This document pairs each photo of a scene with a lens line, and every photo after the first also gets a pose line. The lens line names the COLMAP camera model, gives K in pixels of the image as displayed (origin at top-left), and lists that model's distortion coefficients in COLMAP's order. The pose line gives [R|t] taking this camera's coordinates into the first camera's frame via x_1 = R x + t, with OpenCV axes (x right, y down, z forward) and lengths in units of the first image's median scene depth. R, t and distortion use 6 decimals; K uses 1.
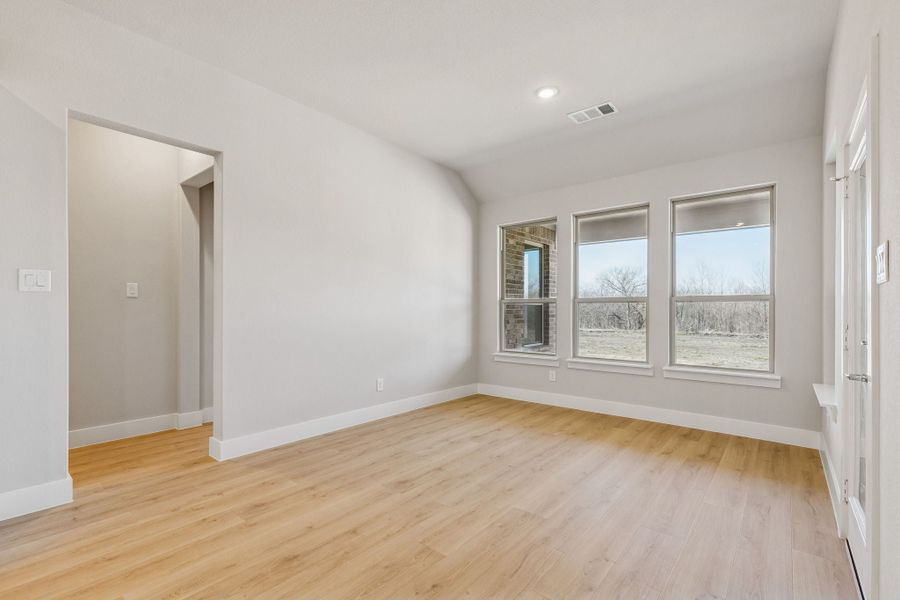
lens RADIAL K [[403.2, 0, 446.7], [0, 403.2, 308.6], [0, 0, 1]] dist [0.006092, 0.000060]
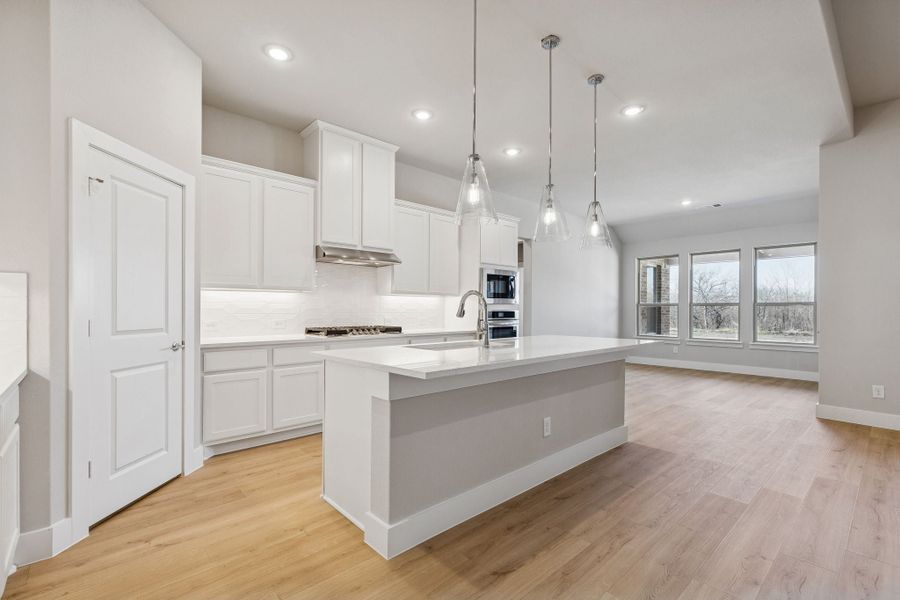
lens RADIAL K [[403.2, 0, 446.7], [0, 403.2, 308.6], [0, 0, 1]] dist [0.006092, 0.000060]
pose [[0.990339, 0.001054, -0.138662, -0.449470], [-0.000739, 0.999997, 0.002320, -0.005801], [0.138664, -0.002195, 0.990337, -0.794792]]
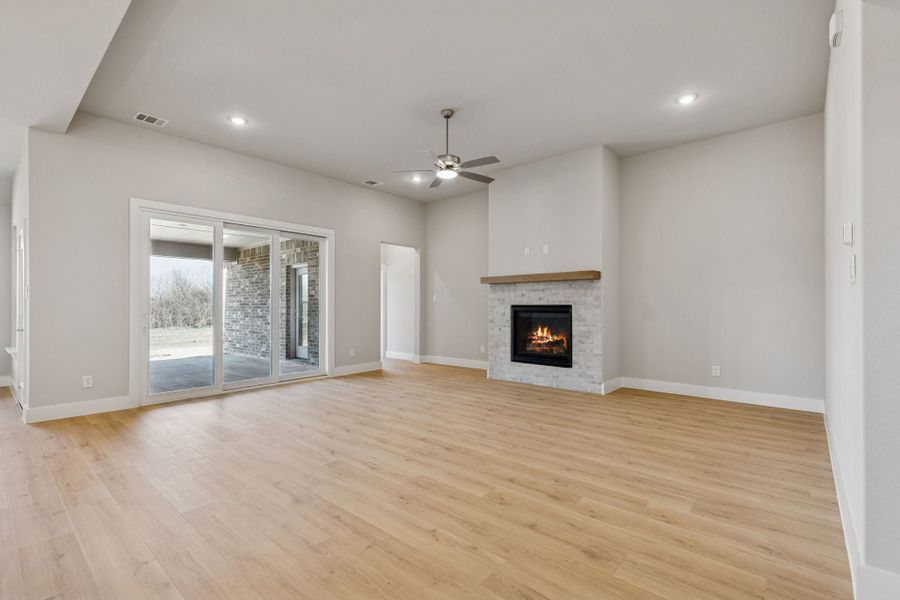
lens RADIAL K [[405.7, 0, 448.5], [0, 405.7, 306.3], [0, 0, 1]] dist [0.002999, 0.000068]
pose [[0.015396, -0.003779, 0.999874, -0.574179], [-0.003237, 0.999987, 0.003829, -0.006113], [-0.999876, -0.003296, 0.015384, -0.653253]]
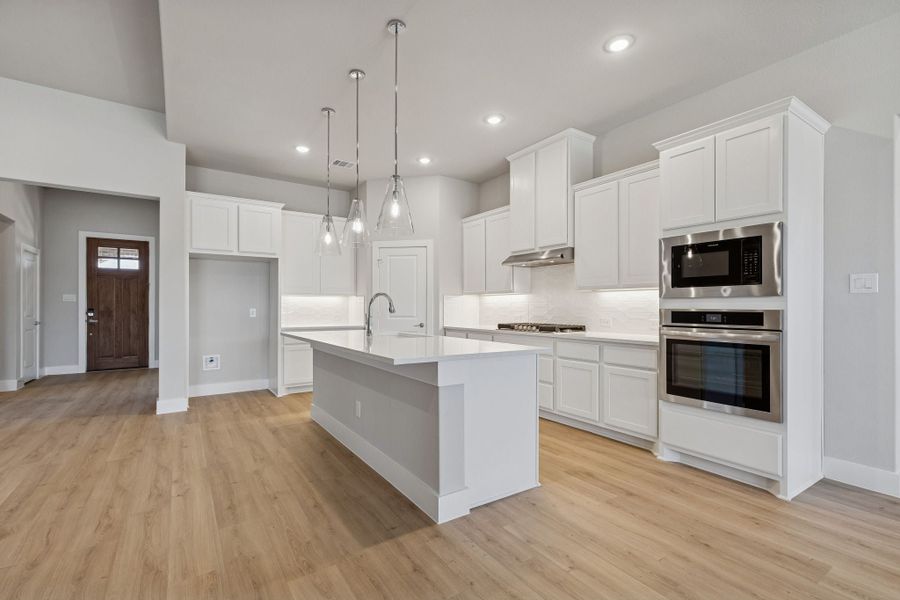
lens RADIAL K [[403.2, 0, 446.7], [0, 403.2, 308.6], [0, 0, 1]] dist [0.006092, 0.000060]
pose [[-0.284390, 0.002515, -0.958706, 0.189309], [0.002741, 0.999995, 0.001810, -0.002013], [0.958705, -0.002114, -0.284395, 0.099805]]
